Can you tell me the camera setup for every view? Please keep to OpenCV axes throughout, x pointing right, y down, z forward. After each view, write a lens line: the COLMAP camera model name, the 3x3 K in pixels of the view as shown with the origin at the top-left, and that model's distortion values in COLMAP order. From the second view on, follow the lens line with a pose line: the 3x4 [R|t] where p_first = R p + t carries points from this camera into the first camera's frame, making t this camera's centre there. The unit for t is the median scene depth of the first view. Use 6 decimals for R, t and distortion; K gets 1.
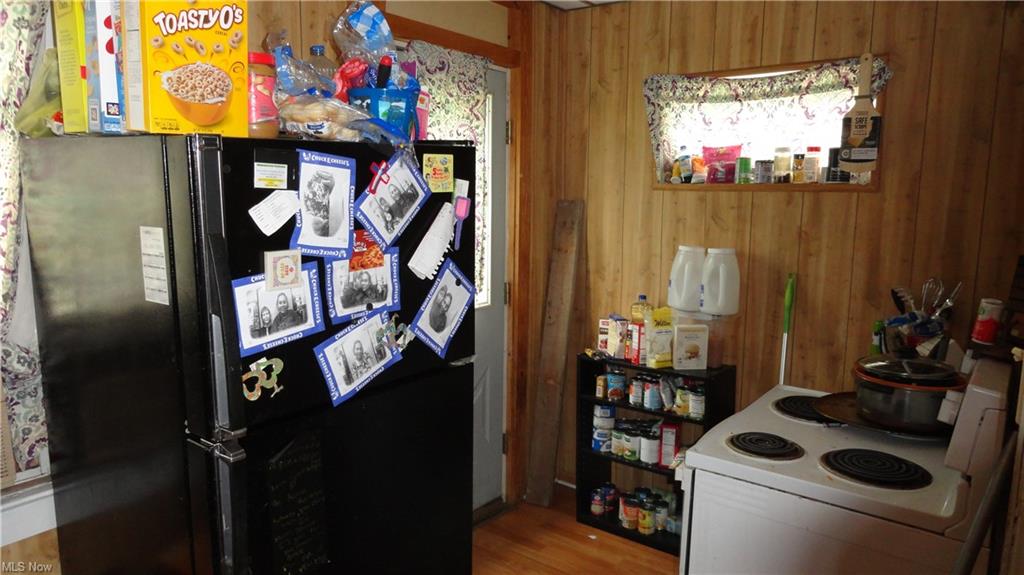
lens RADIAL K [[694.9, 0, 512.0], [0, 694.9, 287.5], [0, 0, 1]] dist [0.001618, 0.000692]
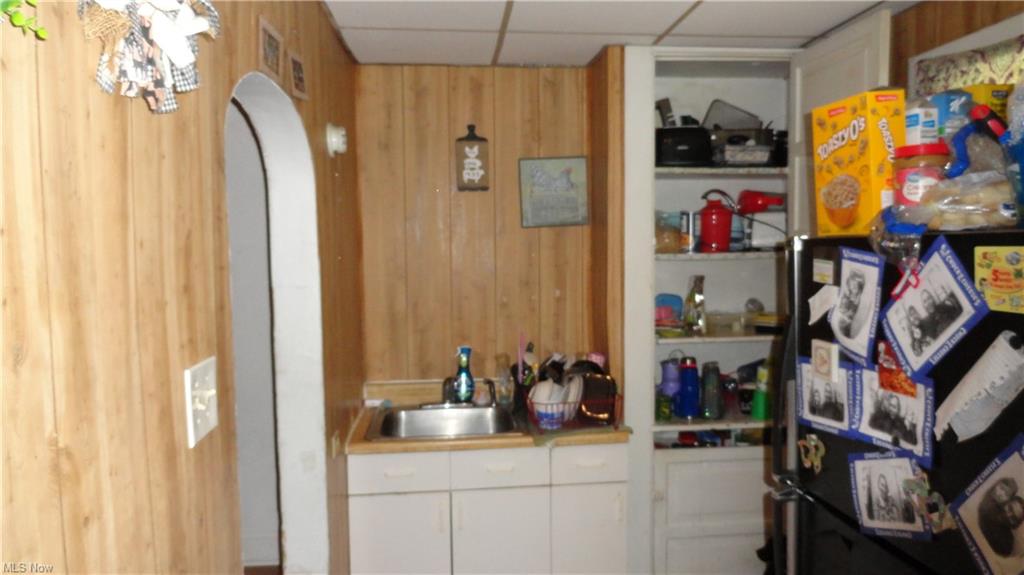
lens RADIAL K [[694.9, 0, 512.0], [0, 694.9, 287.5], [0, 0, 1]] dist [0.001618, 0.000692]
pose [[-0.726277, 0.046605, -0.685820, 0.646770], [-0.101818, 0.979400, 0.174379, -0.238162], [0.679819, 0.196476, -0.706571, 1.245199]]
